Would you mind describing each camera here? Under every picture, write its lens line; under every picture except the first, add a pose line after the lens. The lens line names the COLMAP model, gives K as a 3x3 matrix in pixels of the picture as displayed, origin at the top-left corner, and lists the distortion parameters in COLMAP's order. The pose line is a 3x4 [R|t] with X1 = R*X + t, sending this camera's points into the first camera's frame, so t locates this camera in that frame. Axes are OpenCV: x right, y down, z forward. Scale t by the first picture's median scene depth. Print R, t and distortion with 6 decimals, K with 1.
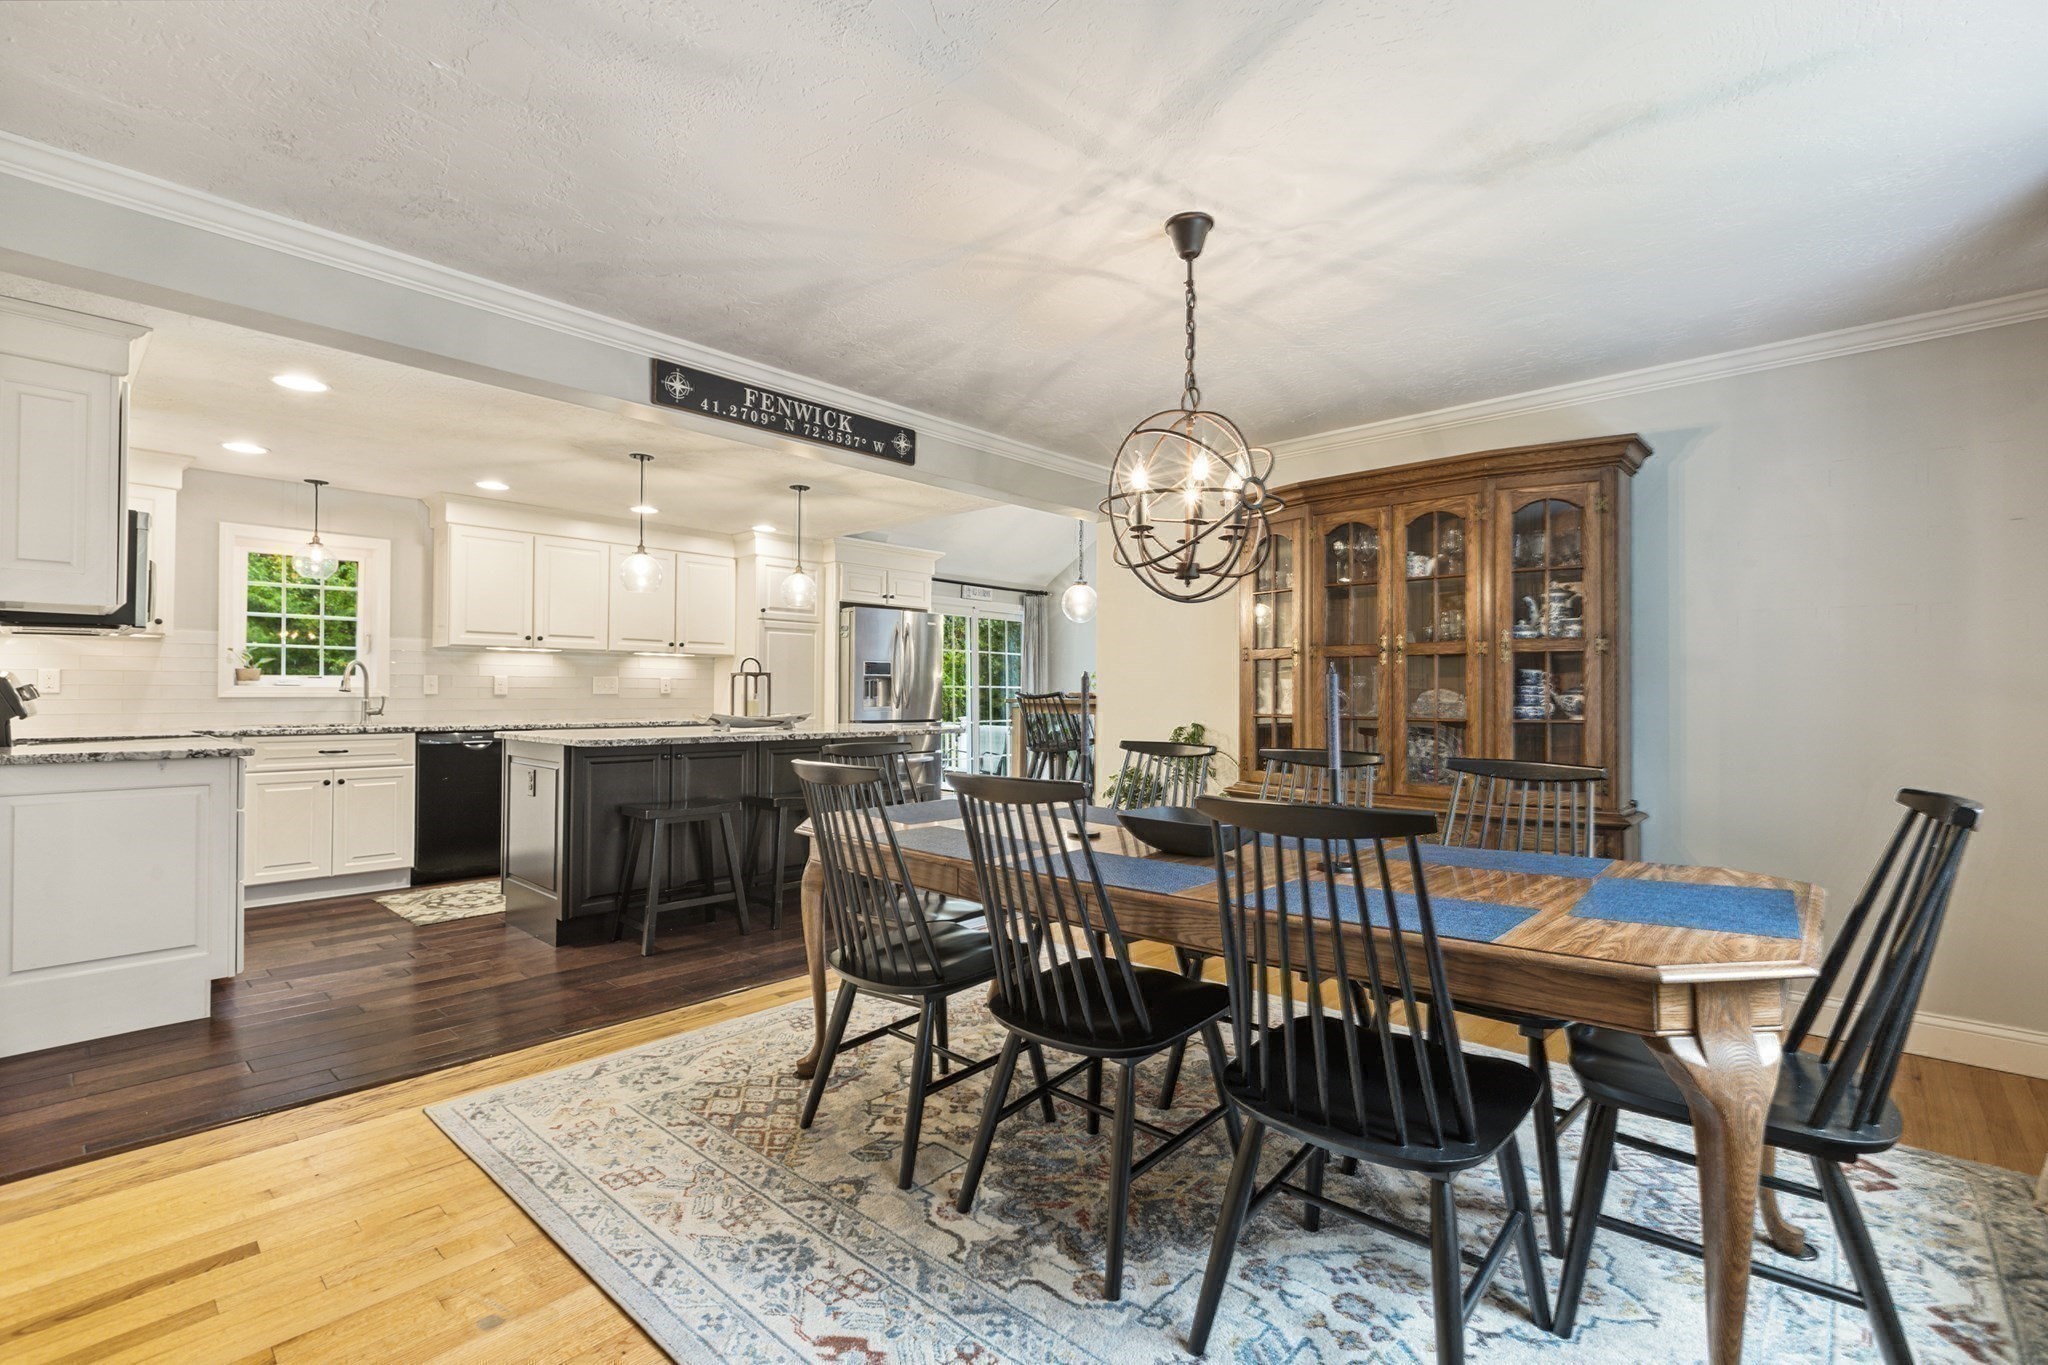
lens RADIAL K [[979.5, 0, 1021.5], [0, 979.5, 684.4], [0, 0, 1]] dist [-0.000510, -0.000071]
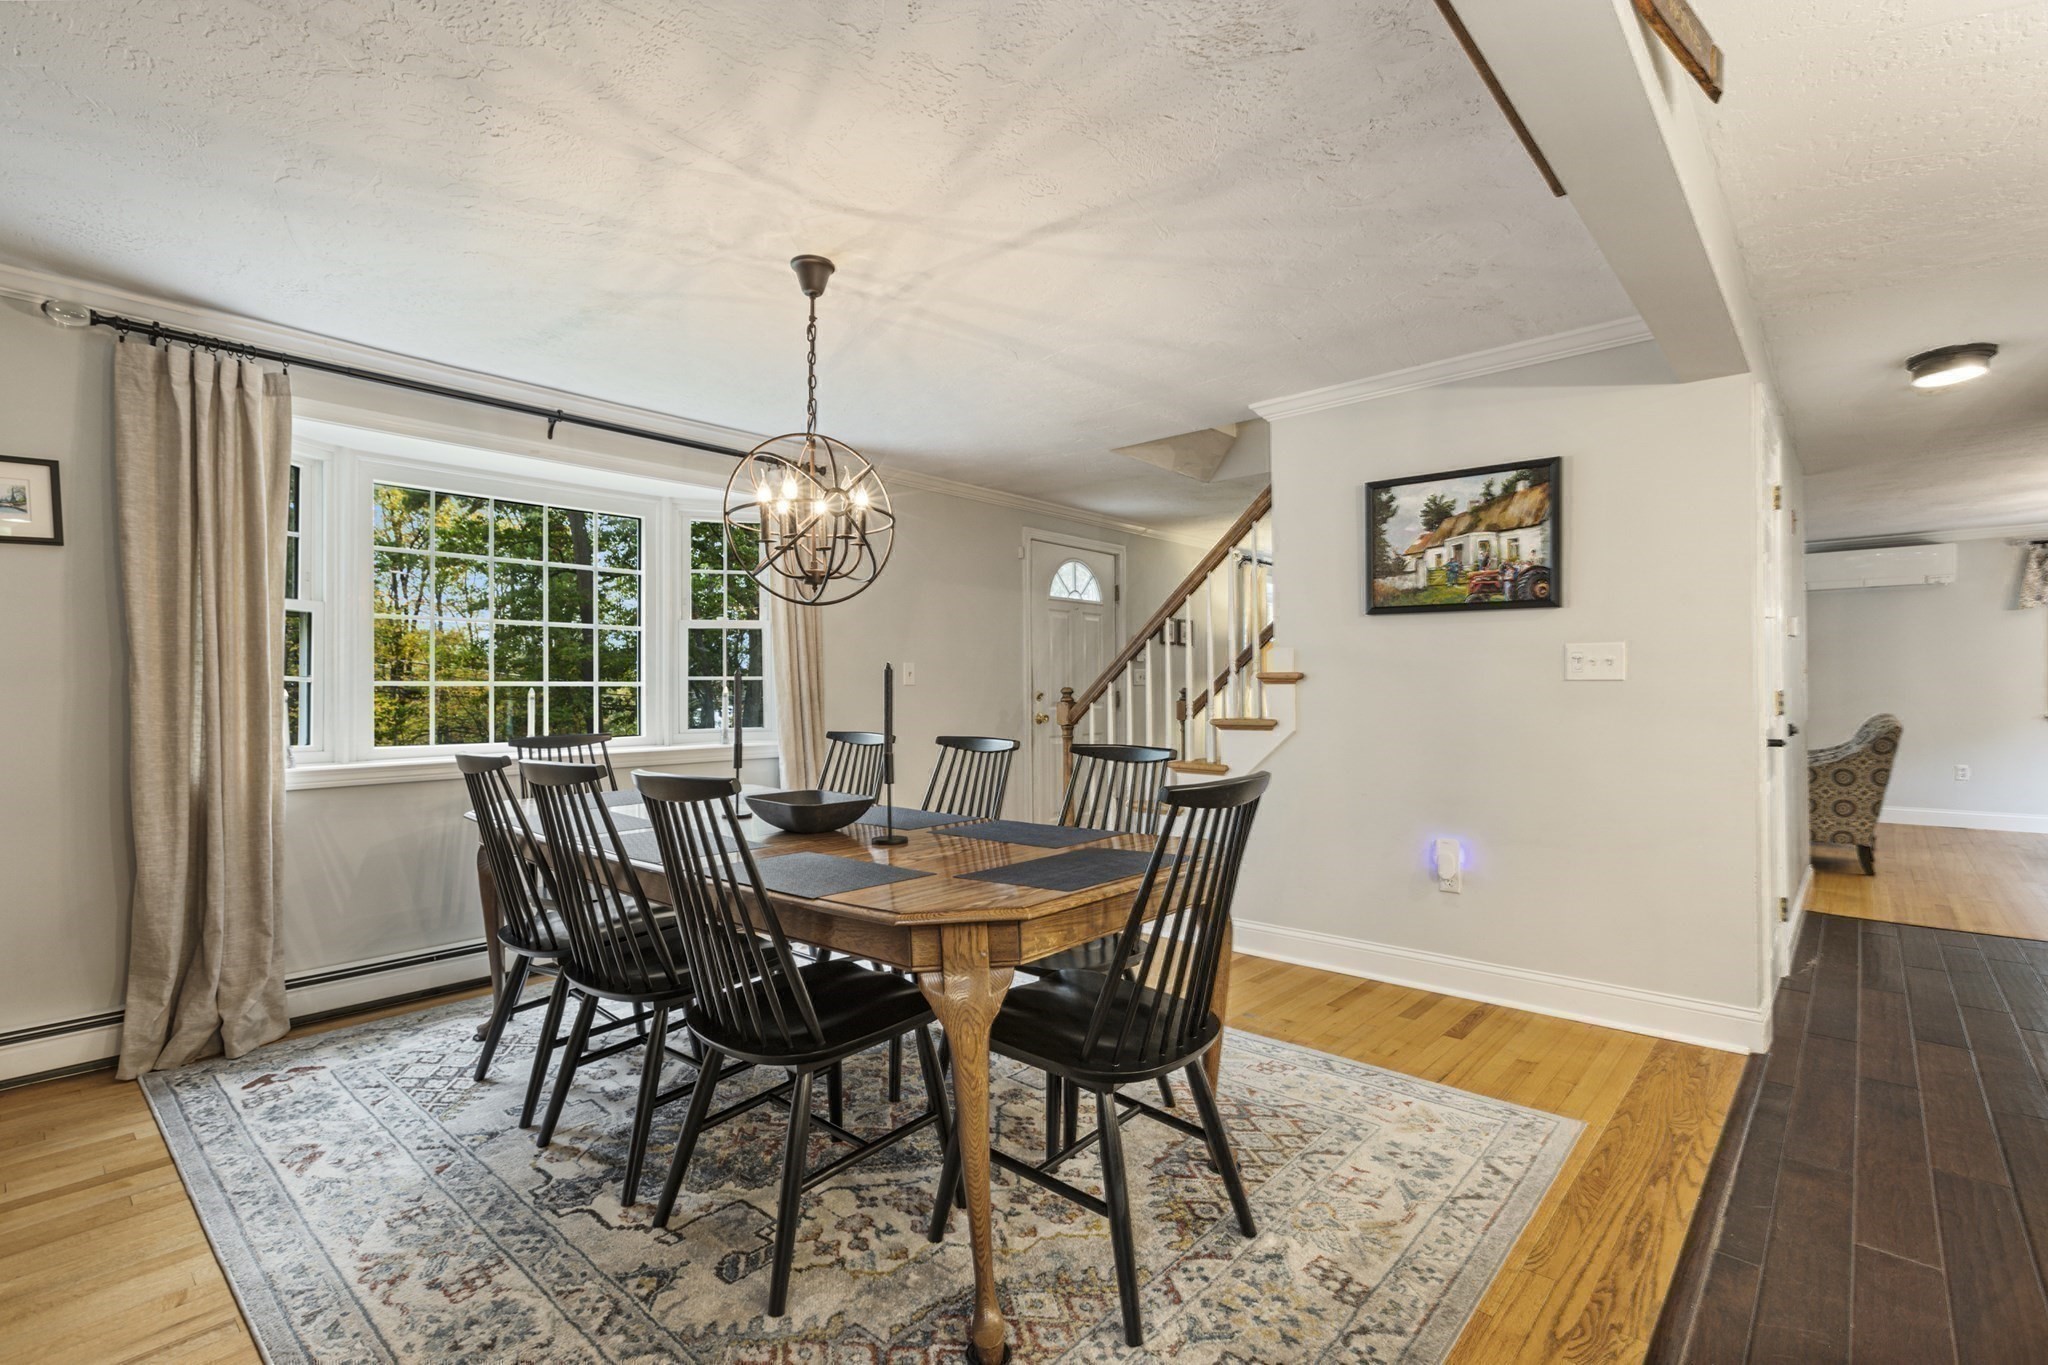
lens RADIAL K [[920.3, 0, 1025.3], [0, 920.3, 686.3], [0, 0, 1]] dist [-0.000414, 0.000122]
pose [[-0.999883, 0.000928, -0.015286, -0.055469], [0.001173, 0.999871, -0.016040, 0.024781], [0.015269, -0.016056, -0.999754, 2.088260]]
